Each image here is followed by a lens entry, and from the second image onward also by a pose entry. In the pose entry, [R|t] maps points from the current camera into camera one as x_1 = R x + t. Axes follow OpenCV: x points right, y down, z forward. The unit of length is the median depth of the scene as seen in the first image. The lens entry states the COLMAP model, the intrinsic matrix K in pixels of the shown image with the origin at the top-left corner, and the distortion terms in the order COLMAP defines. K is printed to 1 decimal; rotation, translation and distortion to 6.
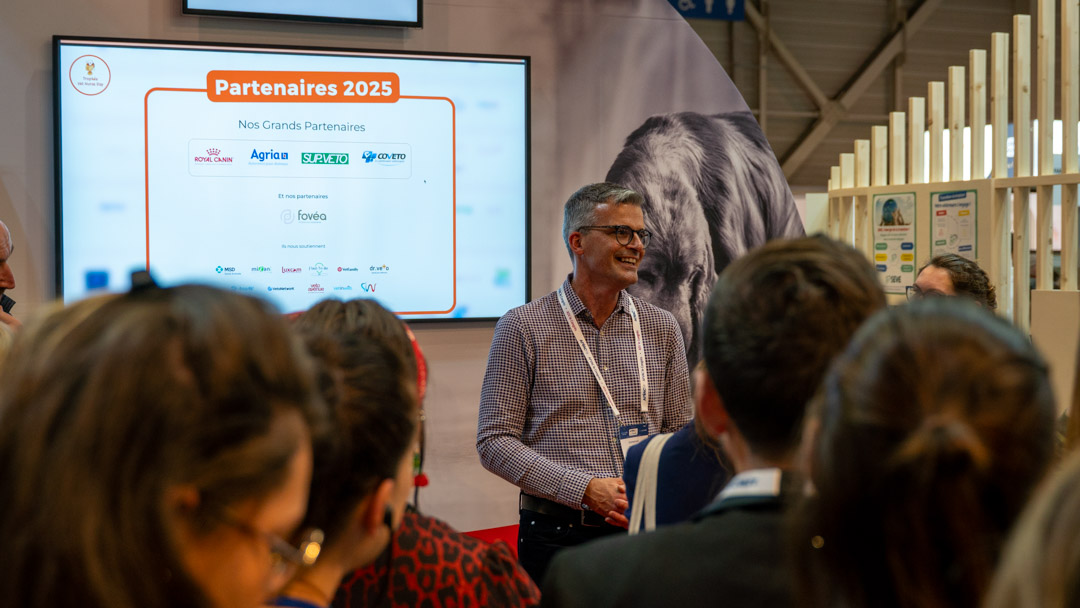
lens RADIAL K [[1706.2, 0, 539.5], [0, 1706.2, 304.1], [0, 0, 1]] dist [0.009154, 0.000000]
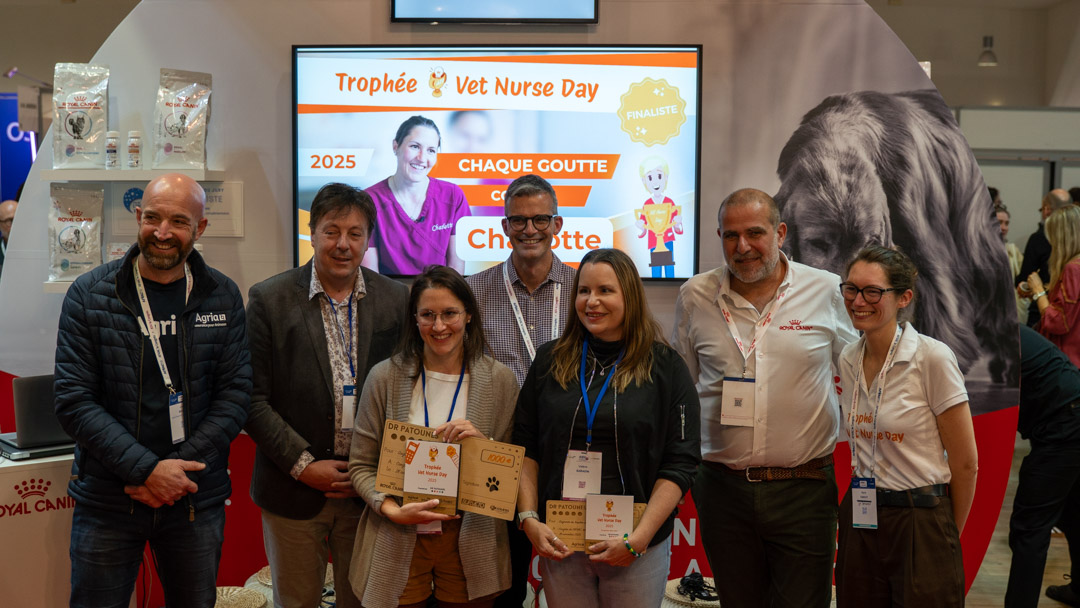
lens RADIAL K [[1350.8, 0, 541.3], [0, 1350.8, 307.2], [0, 0, 1]] dist [-0.064686, 0.000000]
pose [[0.888805, 0.059310, -0.454432, 0.312764], [-0.024348, 0.996301, 0.082411, -0.045095], [0.457639, -0.062183, 0.886961, 0.165667]]
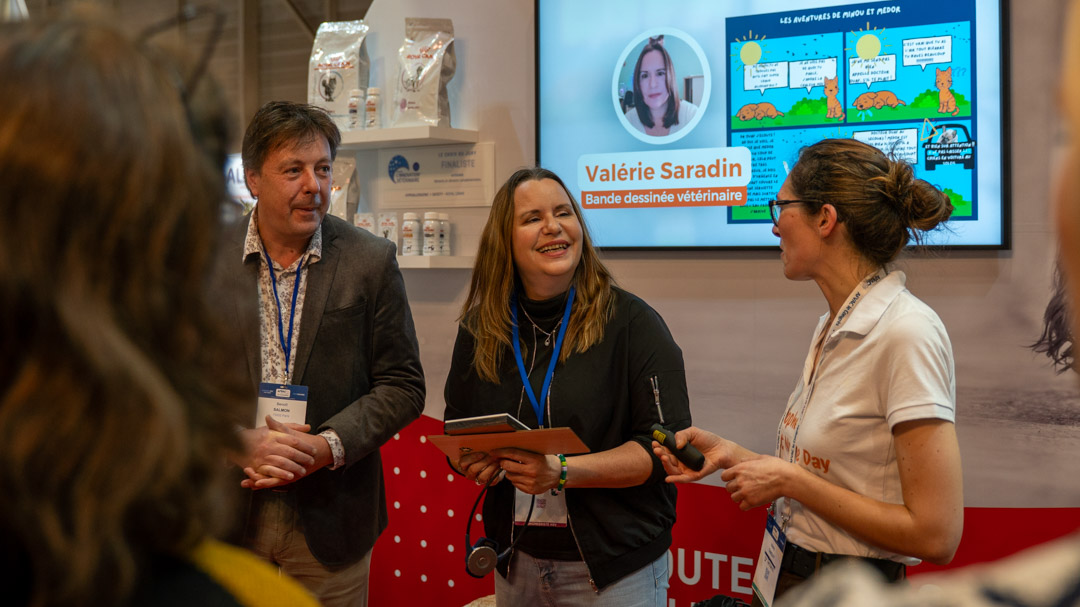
lens RADIAL K [[1473.7, 0, 548.5], [0, 1473.7, 276.6], [0, 0, 1]] dist [-0.071698, 0.000000]
pose [[0.495789, 0.025668, -0.868064, 0.480244], [-0.015903, 0.999664, 0.020476, 0.011401], [0.868298, 0.003653, 0.496030, 0.491665]]
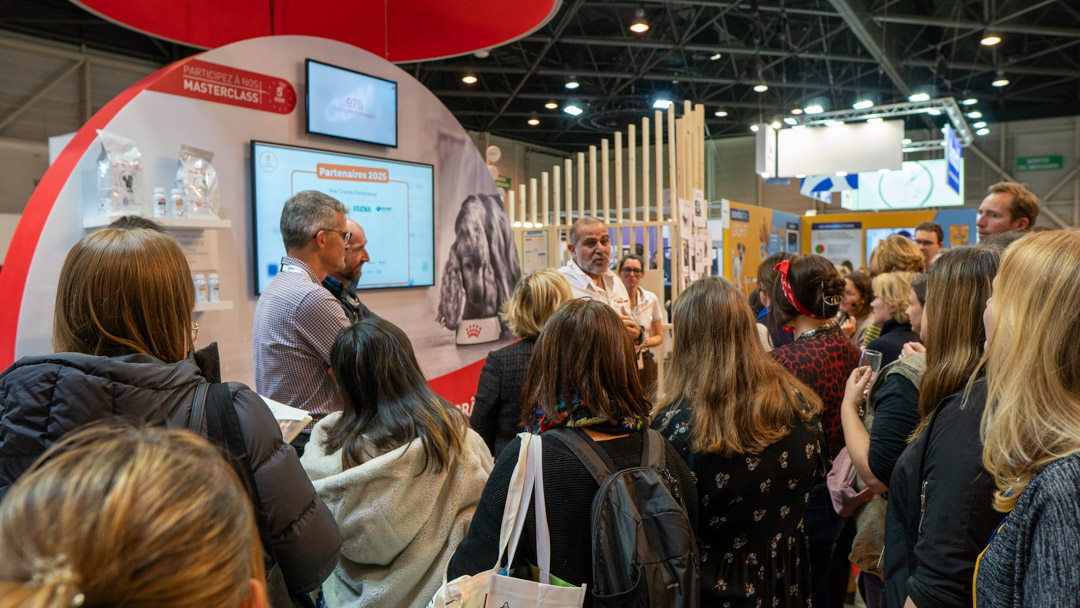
lens RADIAL K [[777.9, 0, 538.7], [0, 777.9, 292.5], [0, 0, 1]] dist [-0.008946, 0.001771]
pose [[0.836658, -0.028823, 0.546967, -0.444807], [0.024779, 0.999584, 0.014771, 0.006284], [-0.547165, 0.001195, 0.837024, 0.096795]]
